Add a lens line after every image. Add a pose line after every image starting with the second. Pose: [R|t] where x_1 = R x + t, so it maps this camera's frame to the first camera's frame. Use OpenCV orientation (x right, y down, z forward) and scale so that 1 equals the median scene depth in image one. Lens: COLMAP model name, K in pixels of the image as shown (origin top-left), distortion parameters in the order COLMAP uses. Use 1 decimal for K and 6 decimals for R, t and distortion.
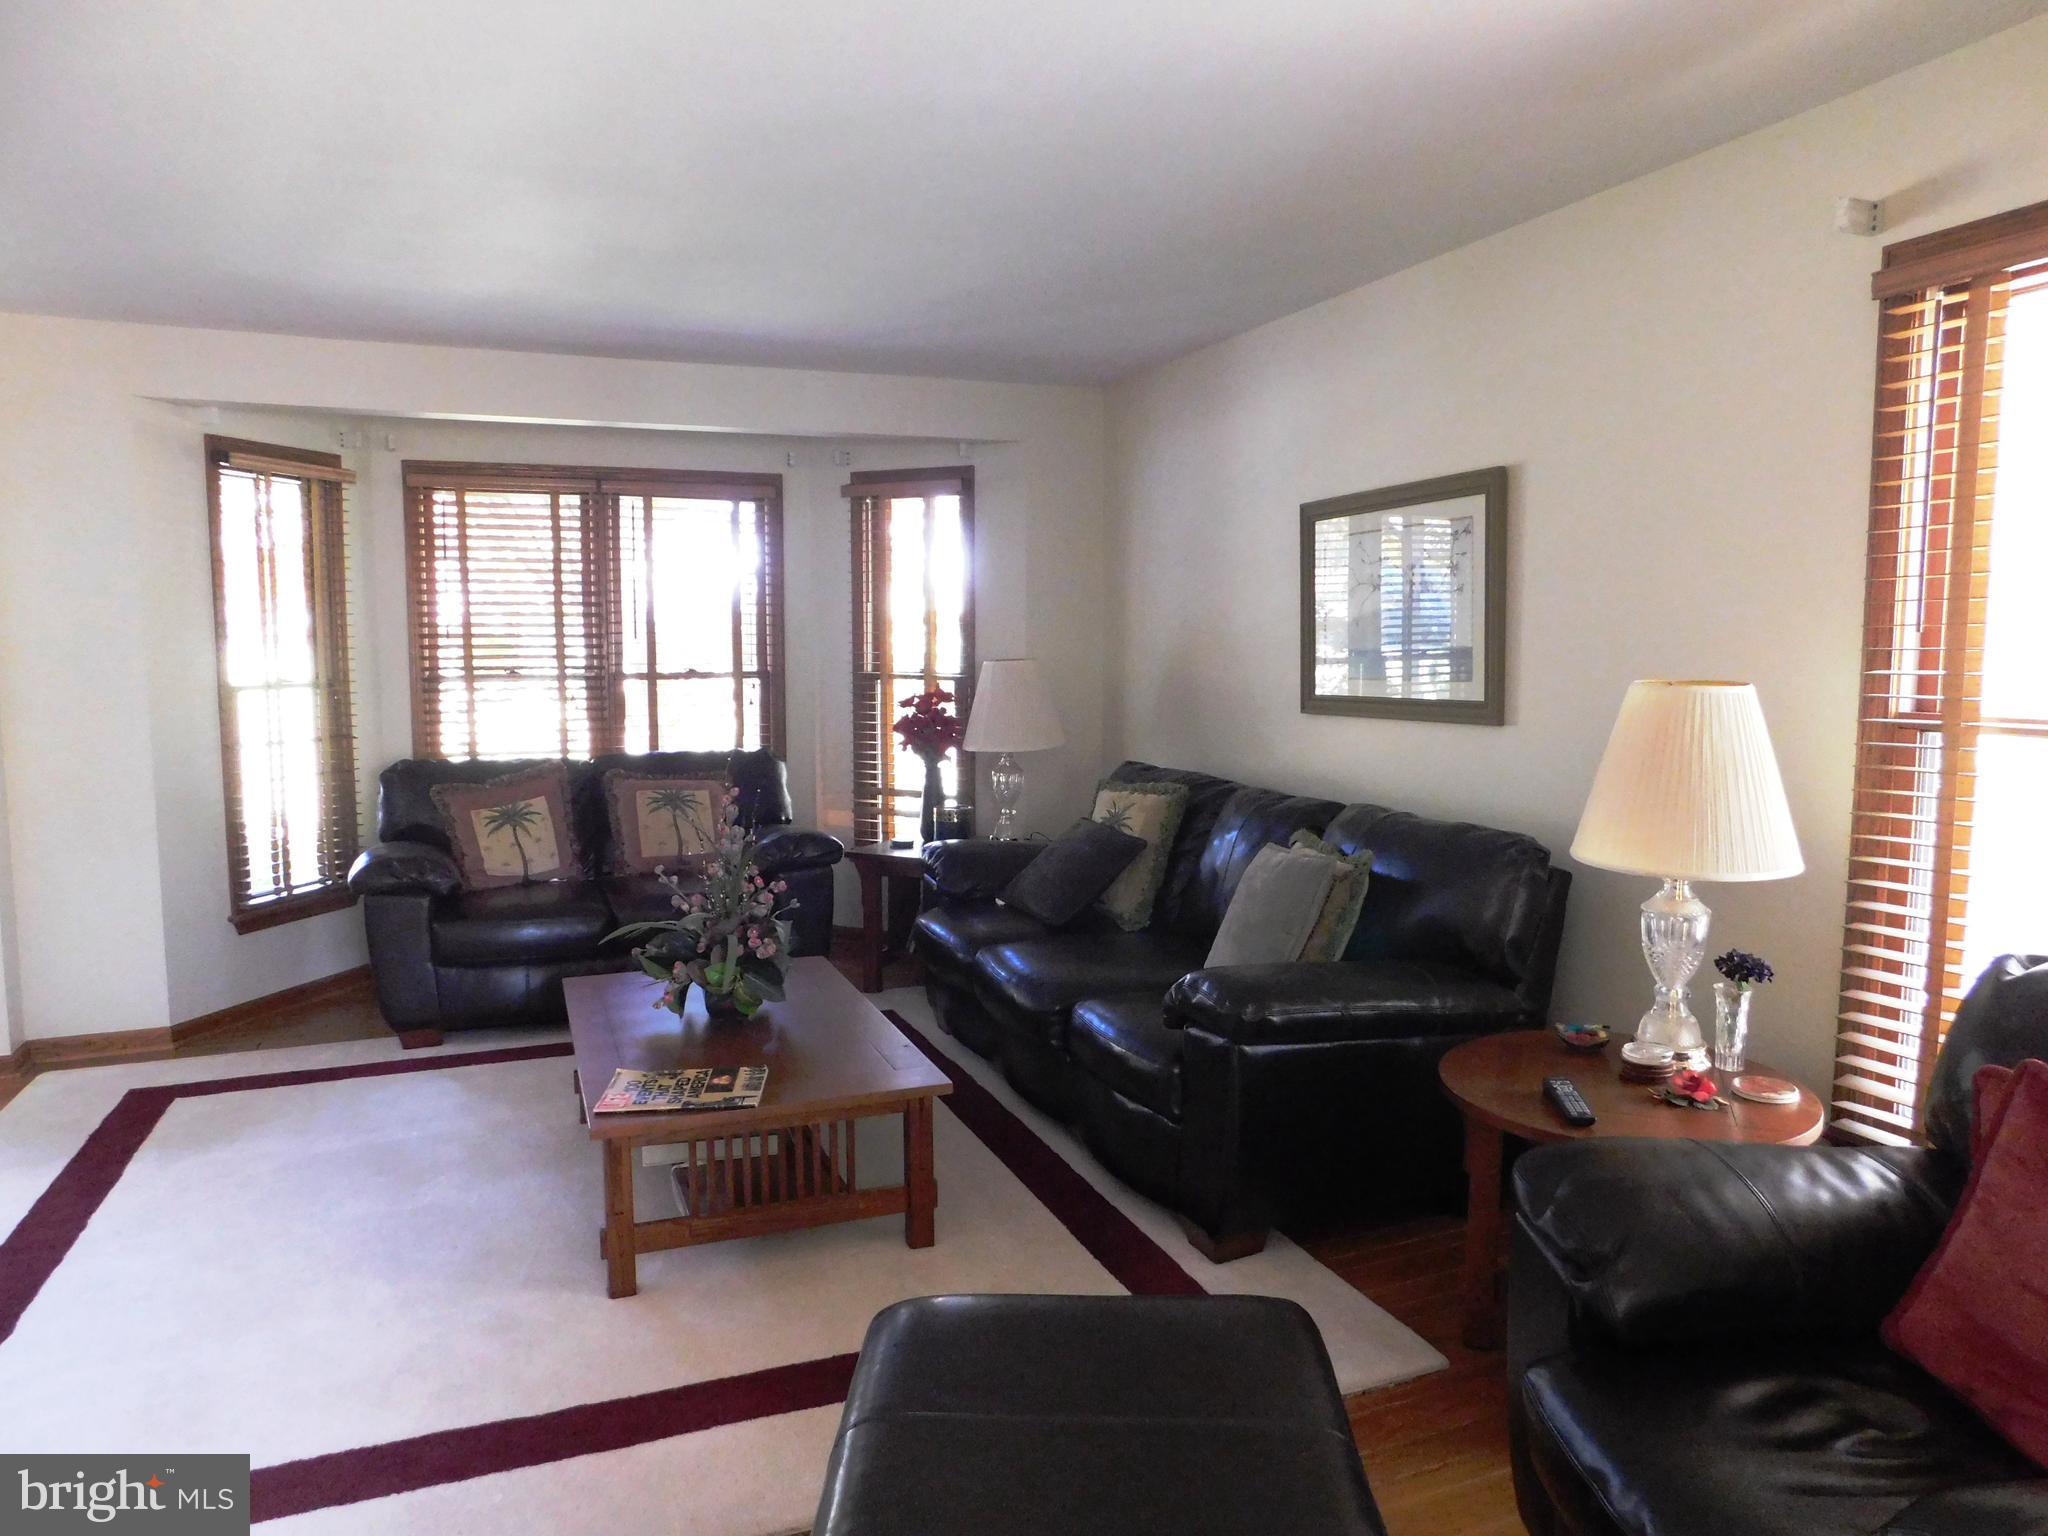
lens RADIAL K [[1363.8, 0, 1044.2], [0, 1363.8, 767.6], [0, 0, 1]] dist [-0.069340, 0.054212]
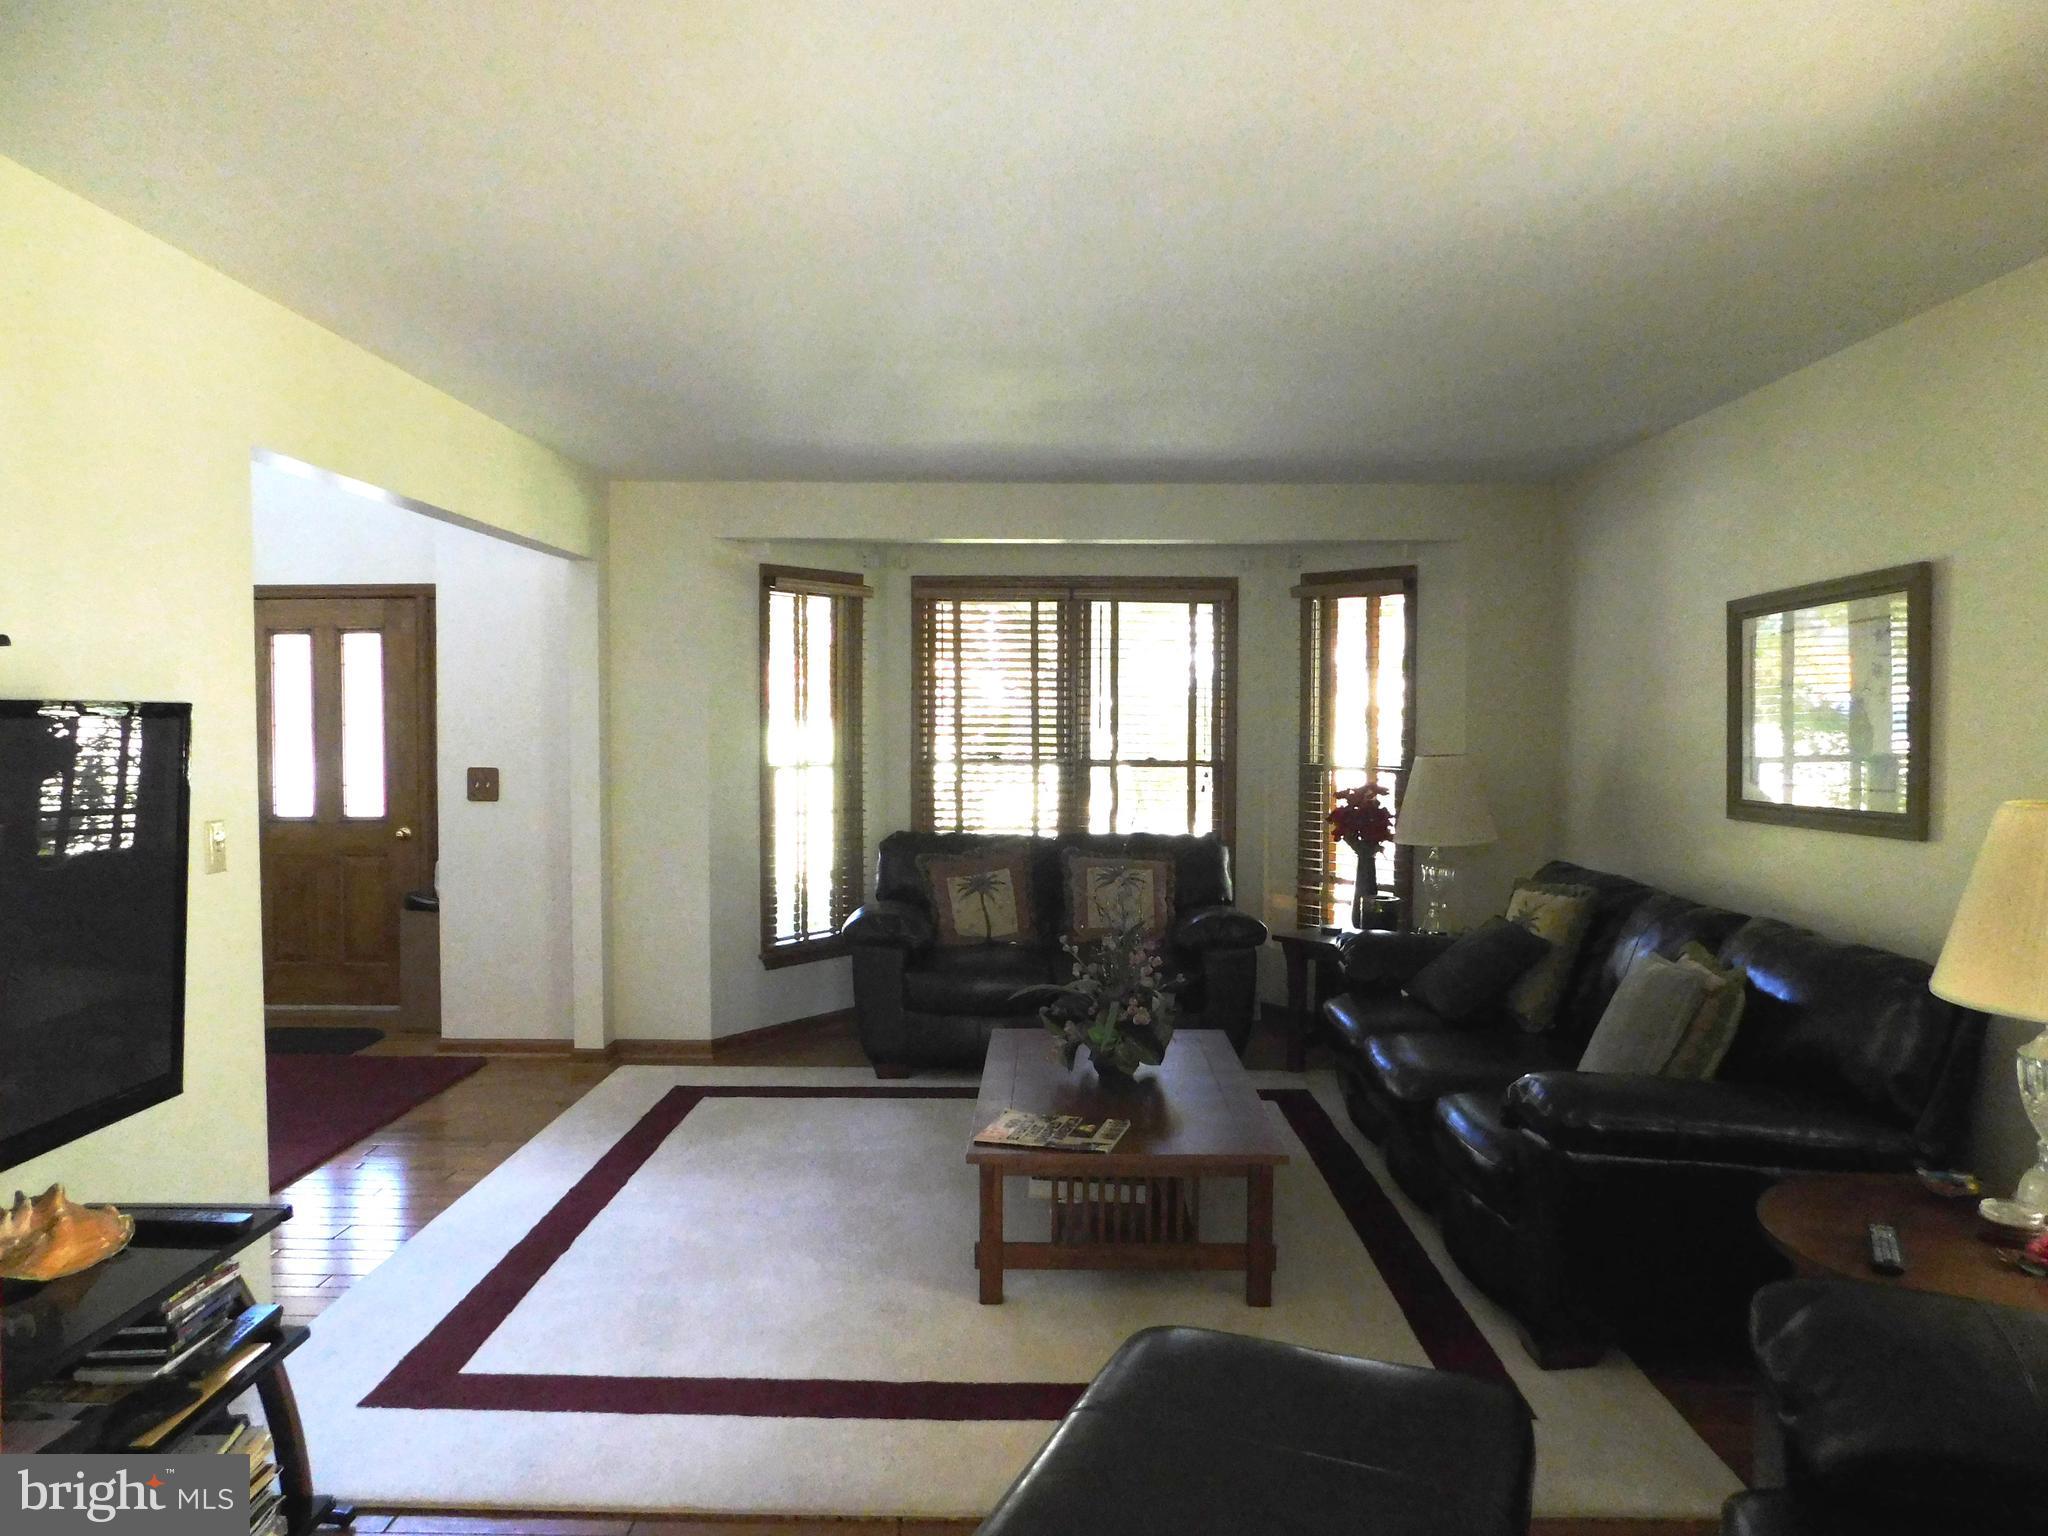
lens RADIAL K [[1363.8, 0, 1031.8], [0, 1363.8, 768.9], [0, 0, 1]] dist [-0.069340, 0.054212]
pose [[0.921771, 0.020298, -0.387202, 0.104958], [-0.042580, 0.997888, -0.049055, -0.008077], [0.385389, 0.061705, 0.920689, -0.058727]]
